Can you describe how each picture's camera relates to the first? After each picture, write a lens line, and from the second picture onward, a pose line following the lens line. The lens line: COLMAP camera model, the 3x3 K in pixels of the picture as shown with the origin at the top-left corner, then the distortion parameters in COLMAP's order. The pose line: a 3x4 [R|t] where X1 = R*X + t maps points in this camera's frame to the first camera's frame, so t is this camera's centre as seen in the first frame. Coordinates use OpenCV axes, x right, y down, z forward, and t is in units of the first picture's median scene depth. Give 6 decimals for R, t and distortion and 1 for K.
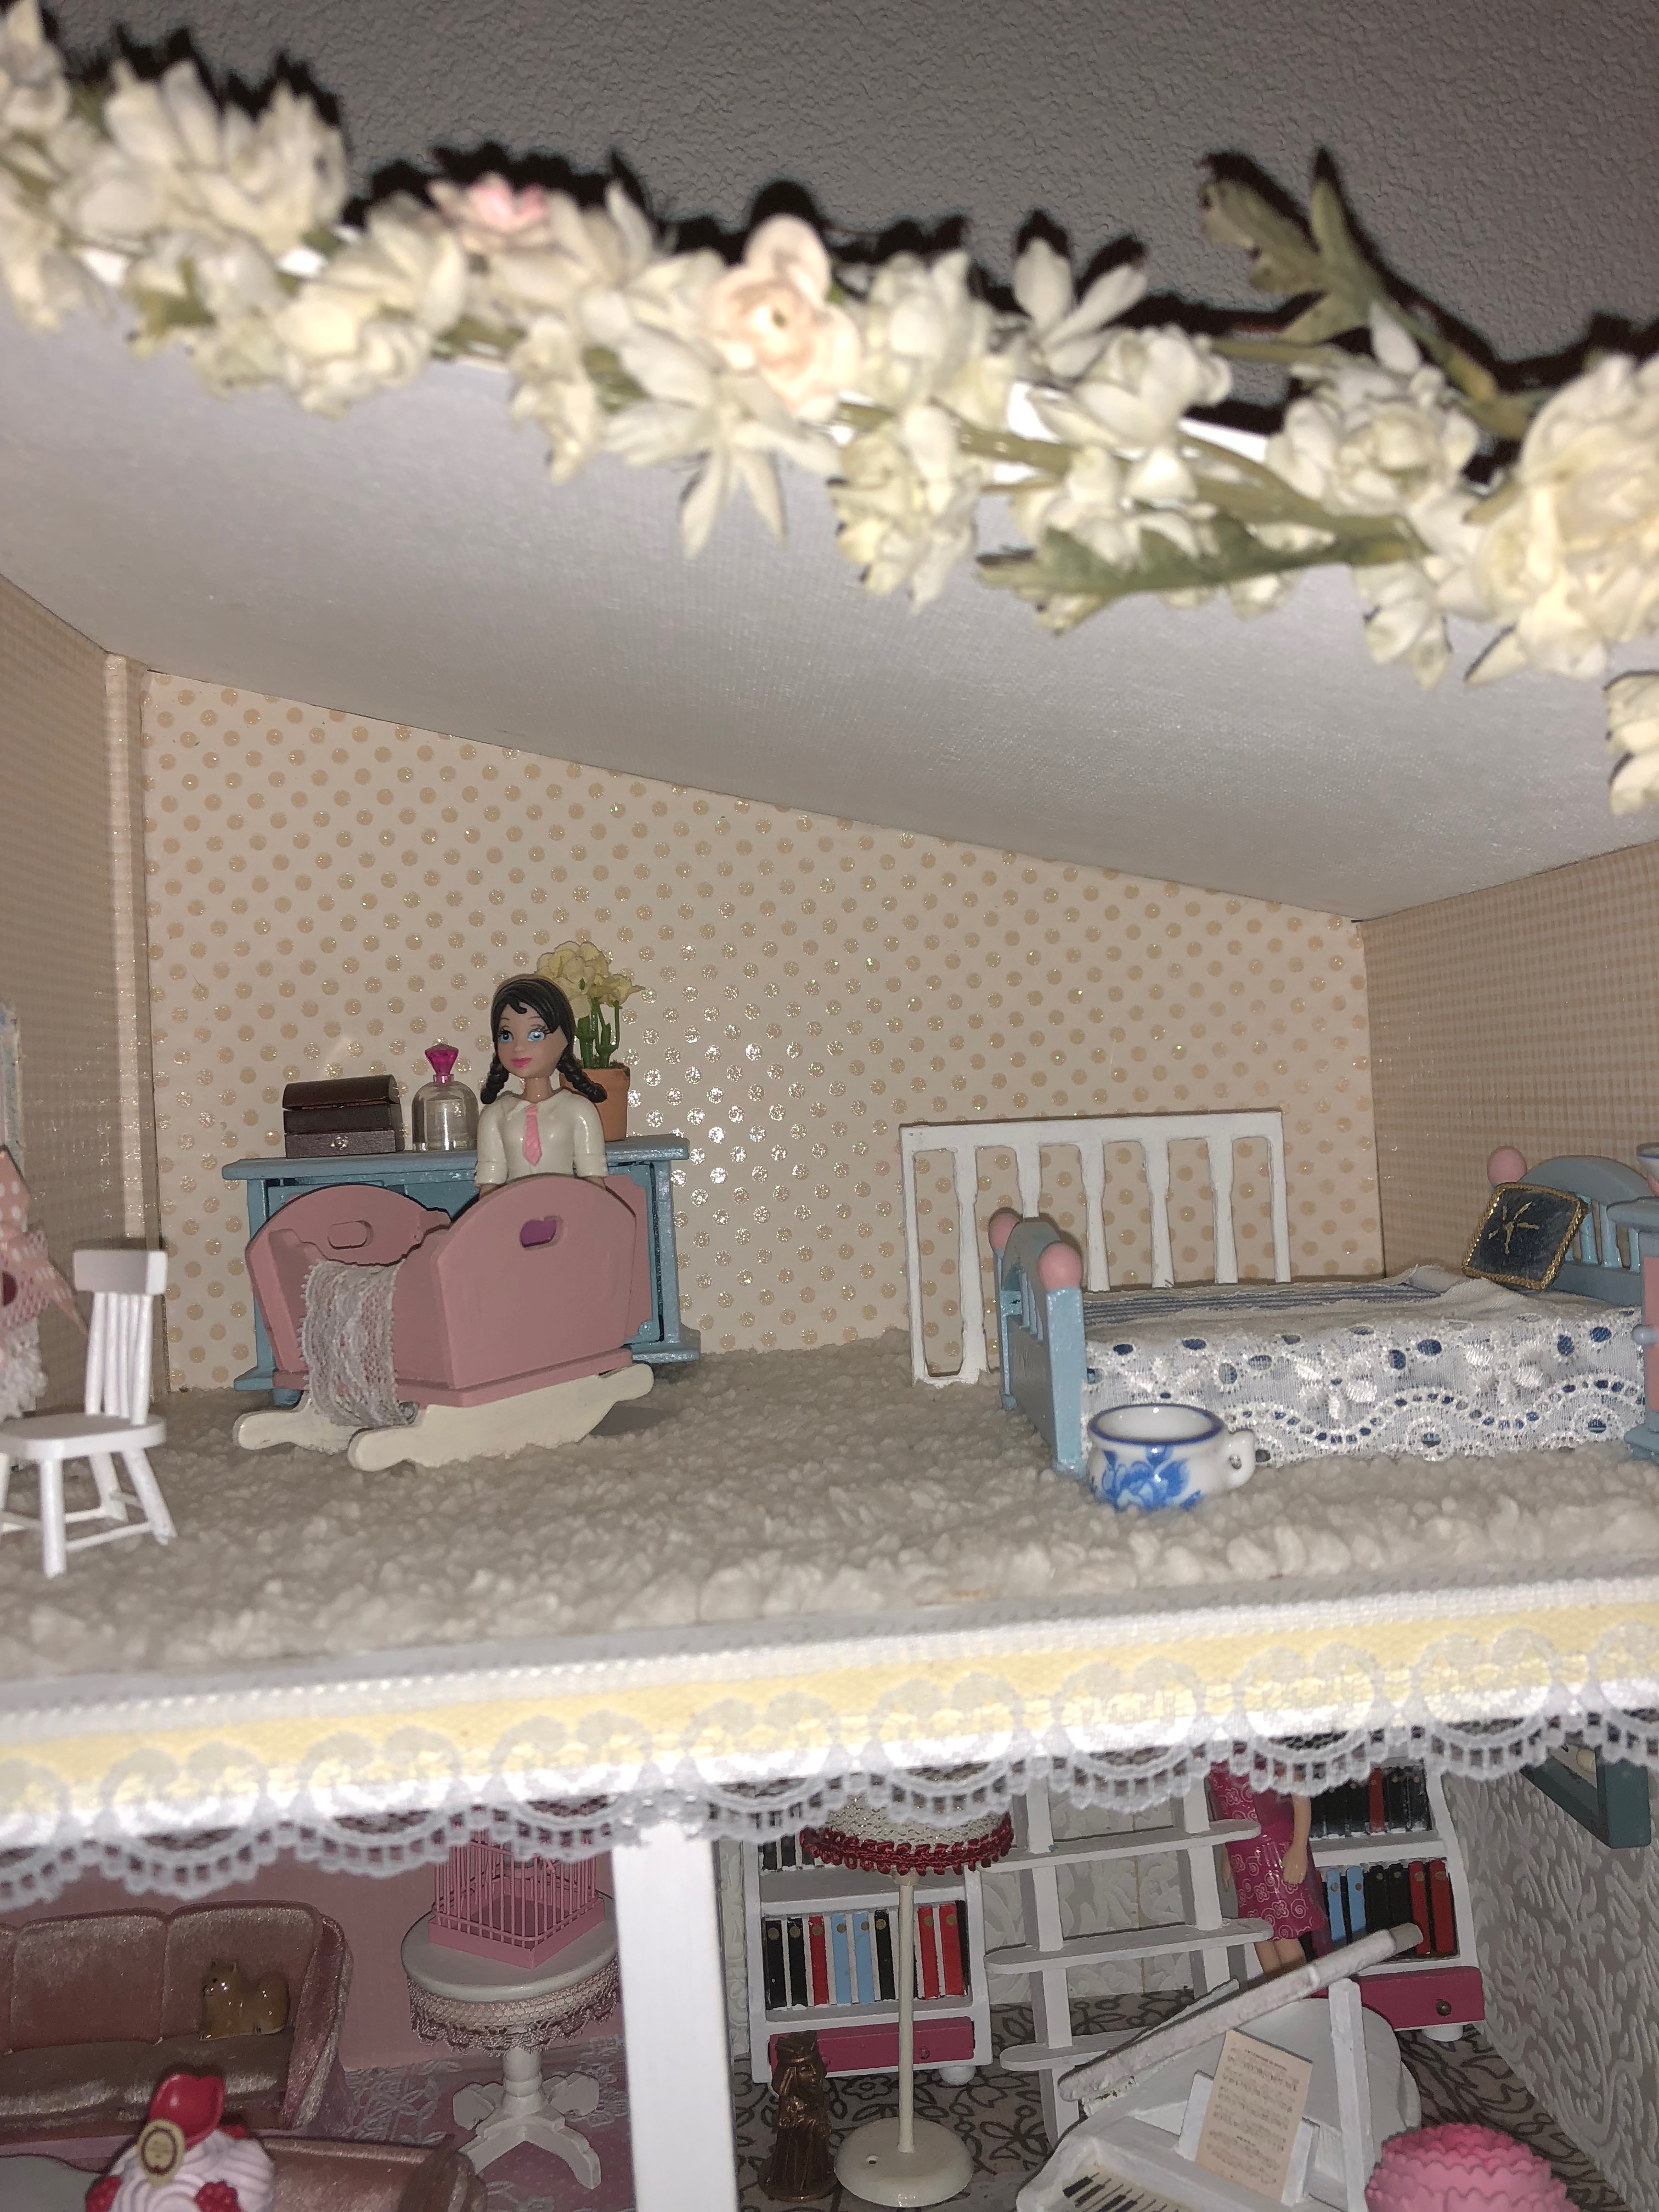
lens RADIAL K [[1796.9, 0, 825.0], [0, 1796.9, 1125.9], [0, 0, 1]] dist [0.064524, -0.091469]
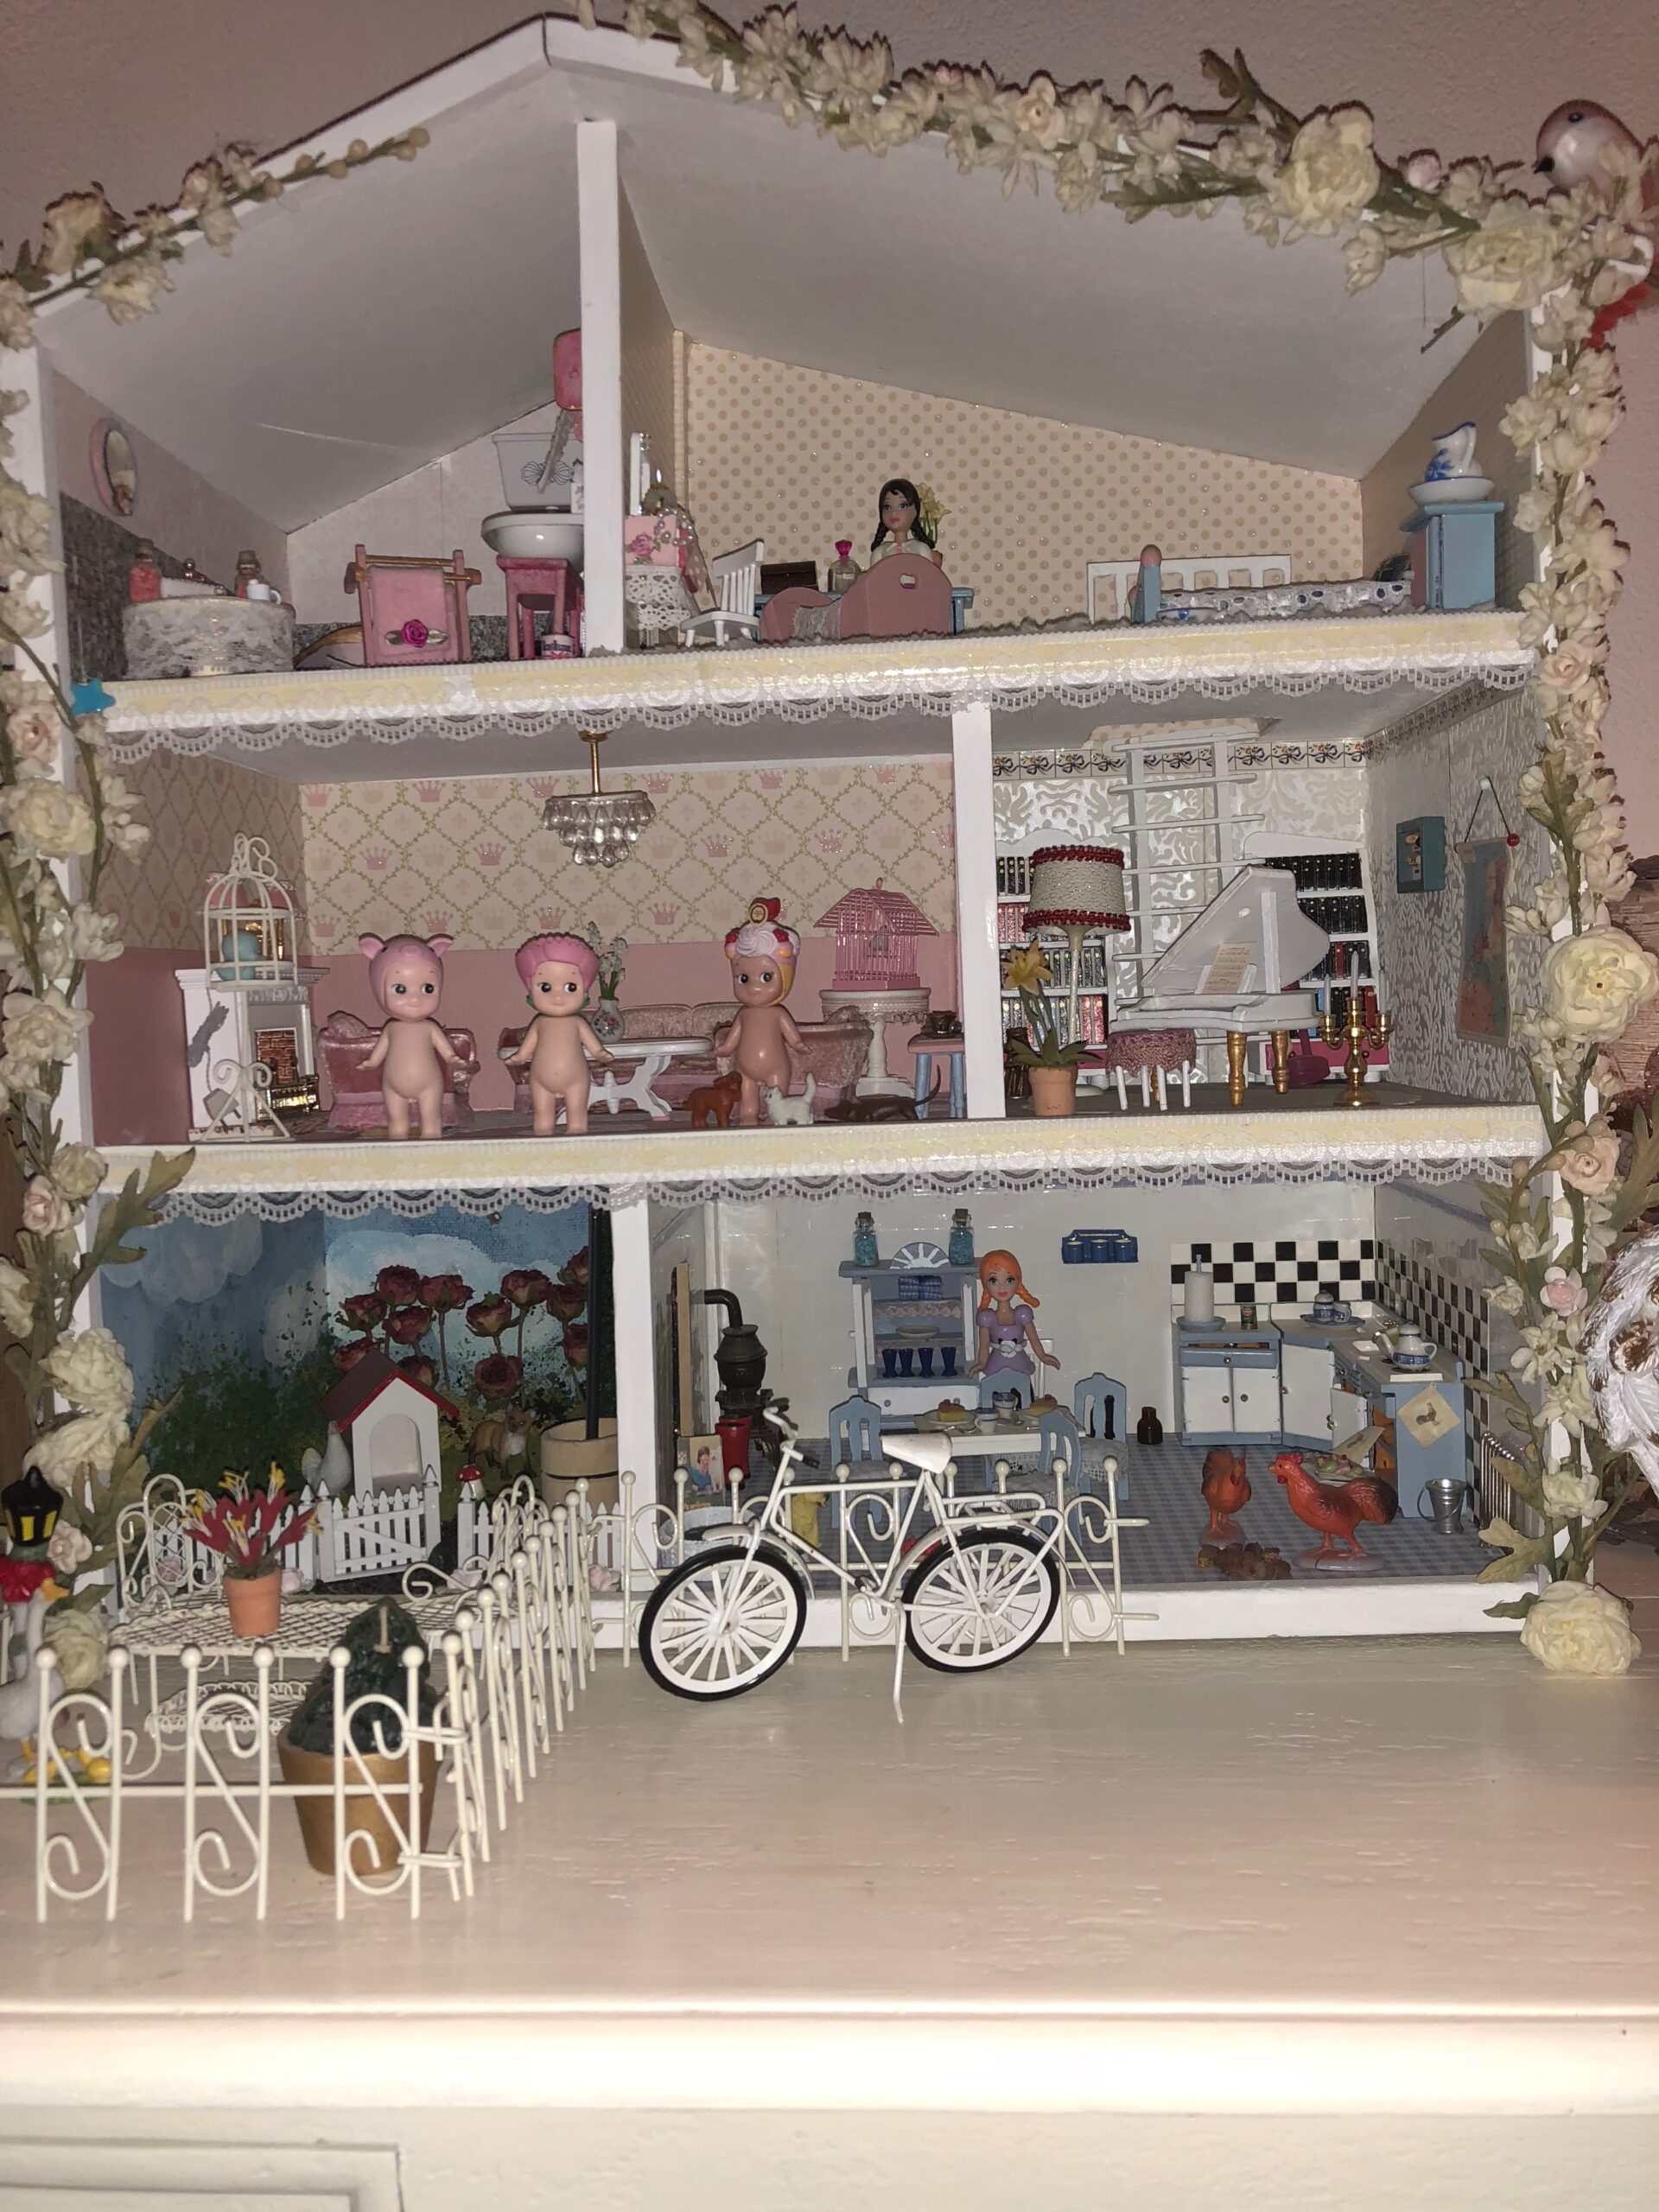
lens RADIAL K [[1796.9, 0, 835.2], [0, 1796.9, 1107.3], [0, 0, 1]] dist [0.064524, -0.091469]
pose [[0.992336, 0.031366, -0.119526, 0.048684], [-0.025376, 0.998361, 0.051305, 0.984673], [0.120939, -0.047879, 0.991505, -1.966475]]
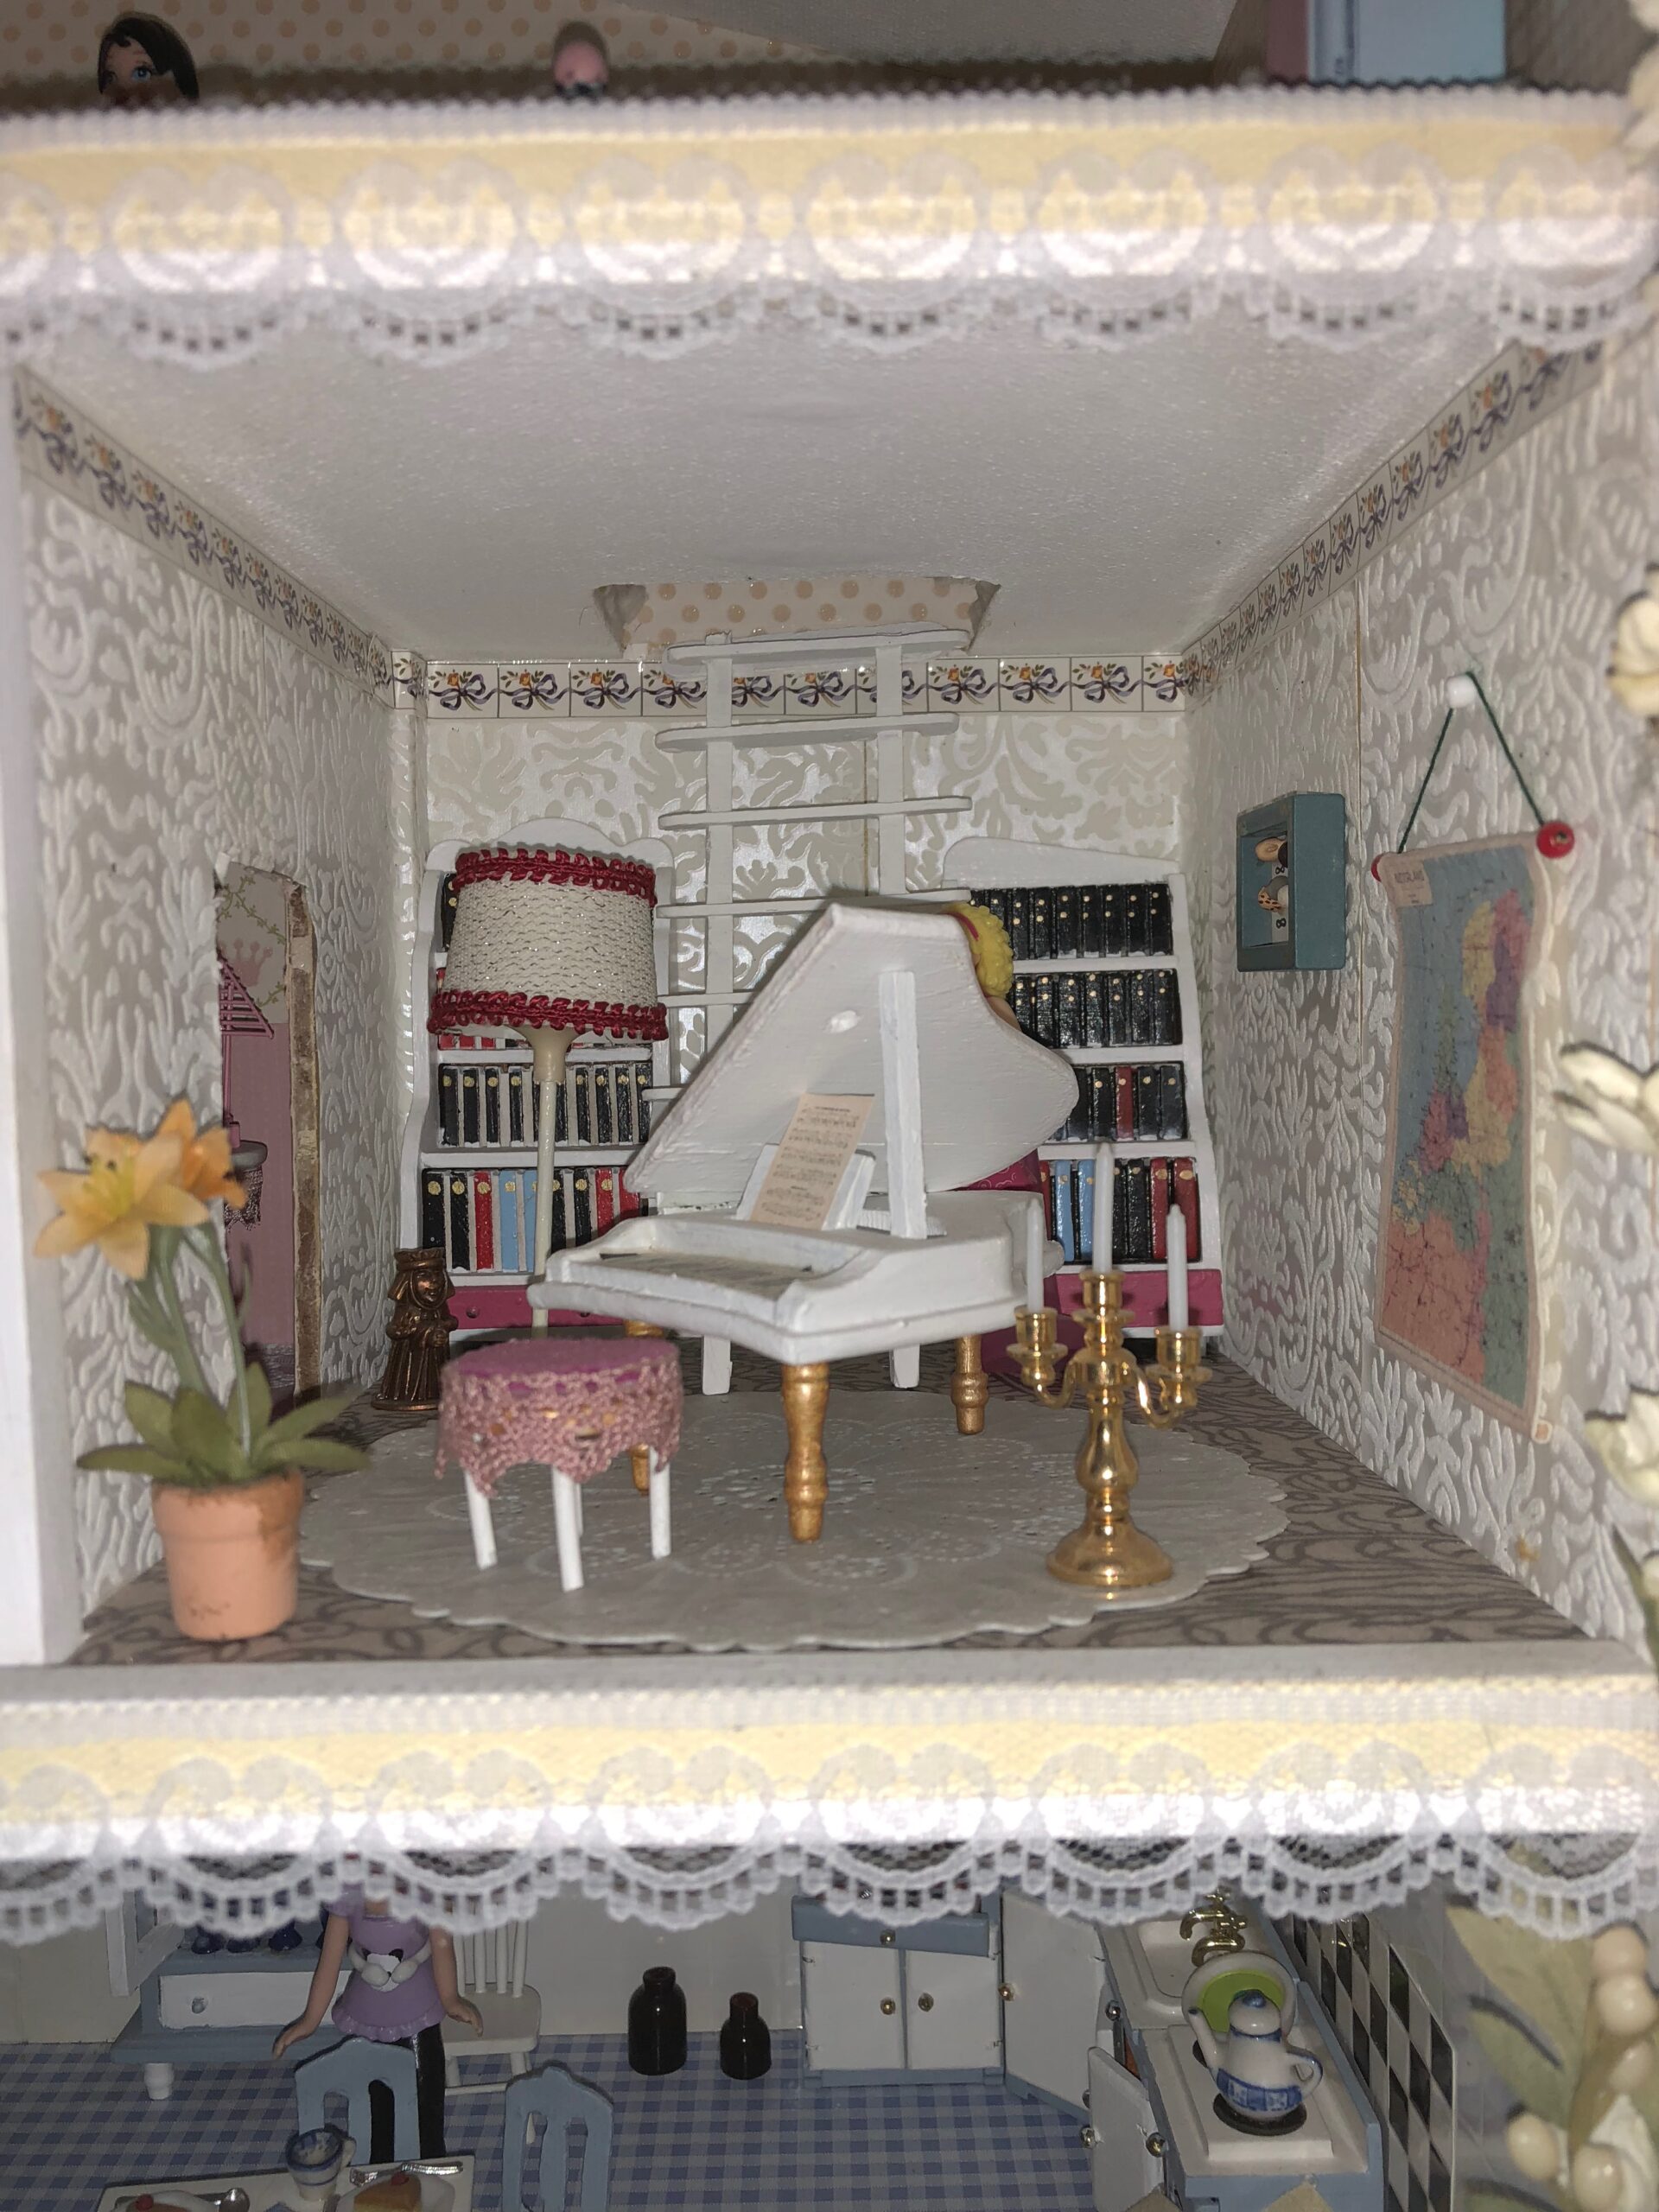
lens RADIAL K [[1796.9, 0, 823.4], [0, 1796.9, 1109.7], [0, 0, 1]] dist [0.064524, -0.091469]
pose [[0.997083, 0.043986, -0.062380, 0.474041], [-0.042131, 0.998639, 0.030745, 0.795367], [0.063647, -0.028027, 0.997579, 0.236927]]
